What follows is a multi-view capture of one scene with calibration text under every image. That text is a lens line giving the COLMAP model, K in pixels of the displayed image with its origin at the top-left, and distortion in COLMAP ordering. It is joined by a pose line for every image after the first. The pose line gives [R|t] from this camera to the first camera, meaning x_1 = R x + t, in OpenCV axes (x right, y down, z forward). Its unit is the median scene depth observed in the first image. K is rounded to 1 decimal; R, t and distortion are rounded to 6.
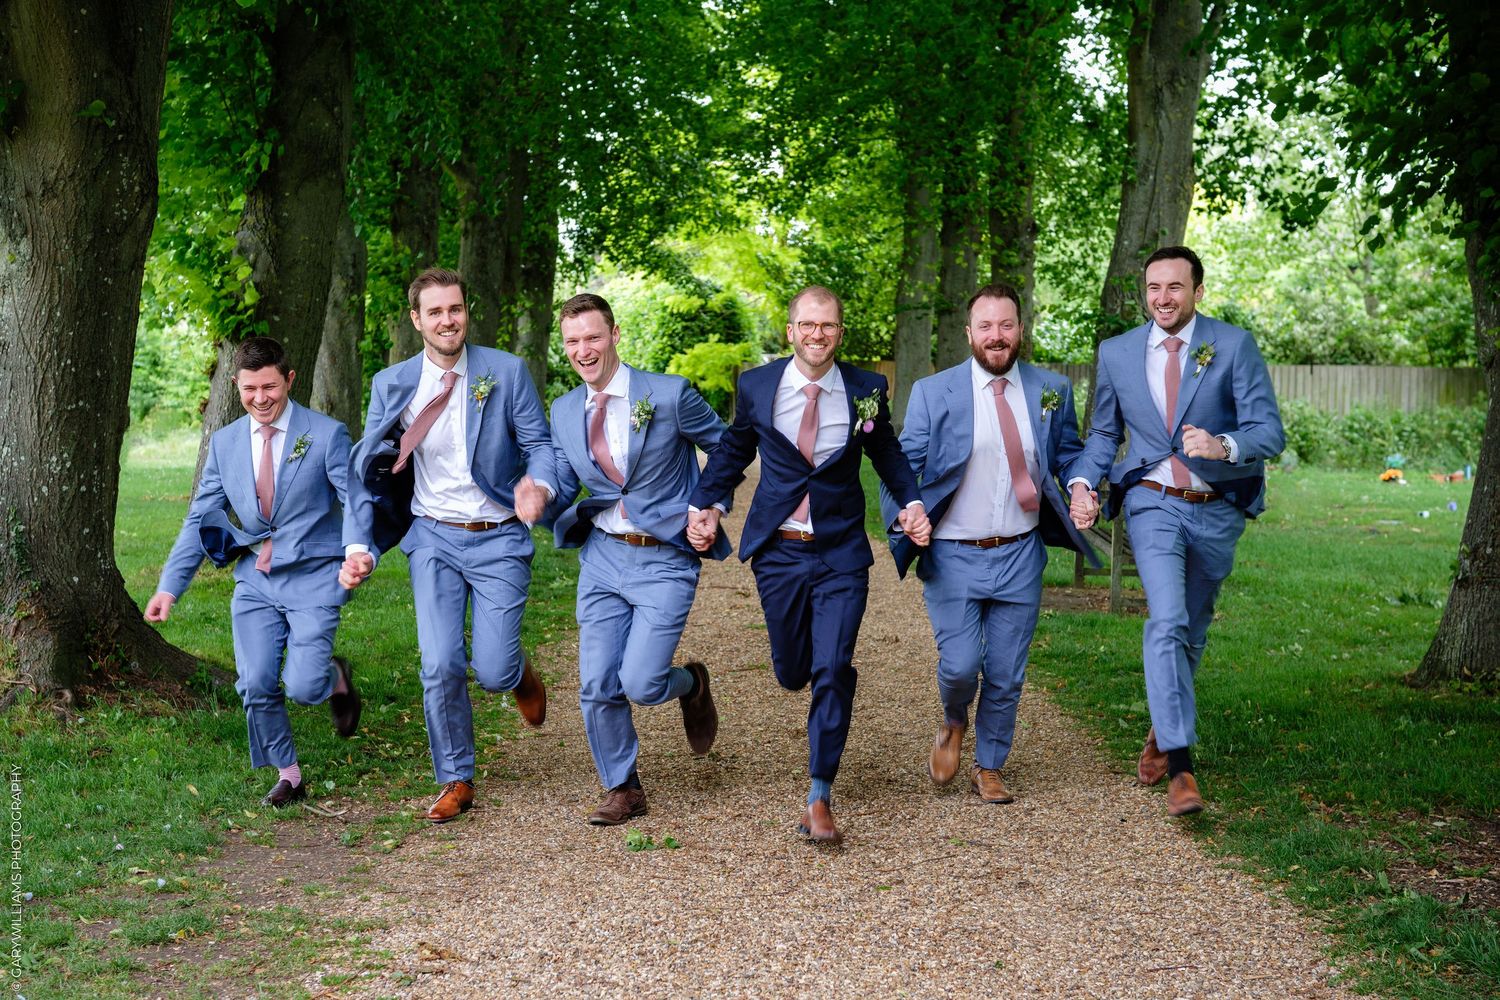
lens RADIAL K [[2595.5, 0, 749.4], [0, 2595.5, 499.4], [0, 0, 1]] dist [-0.046139, 0.000000]
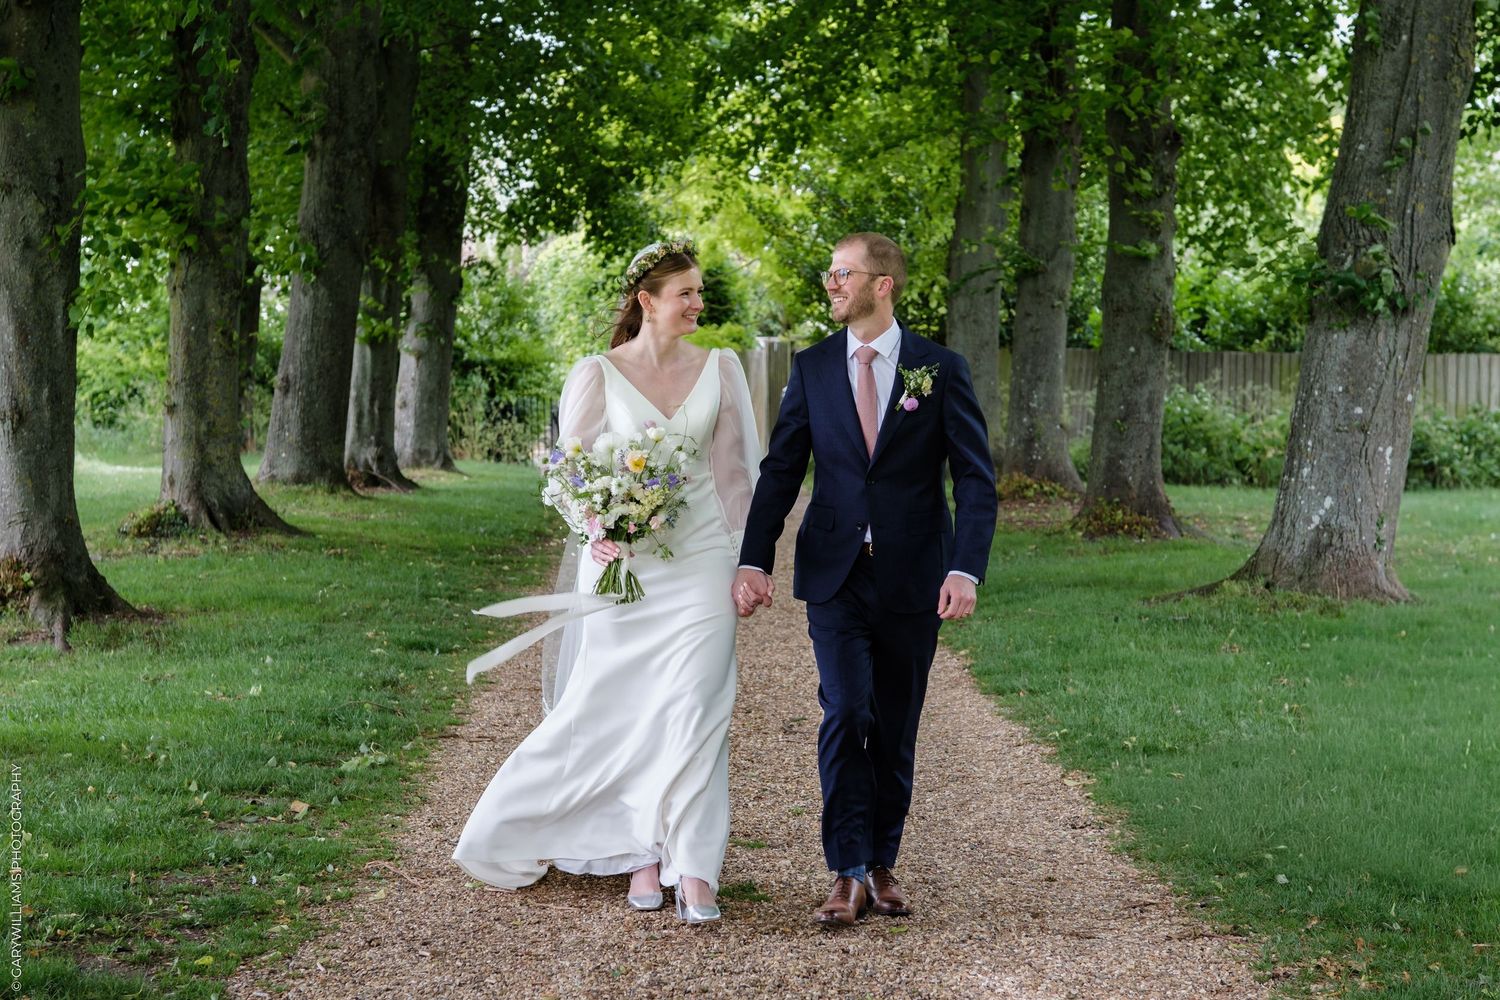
lens RADIAL K [[2595.5, 0, 750.6], [0, 2595.5, 499.6], [0, 0, 1]] dist [-0.046139, 0.000000]
pose [[0.999992, 0.004012, -0.000654, 0.004517], [-0.004009, 0.999982, 0.004459, -0.016276], [0.000672, -0.004456, 0.999990, 0.326420]]
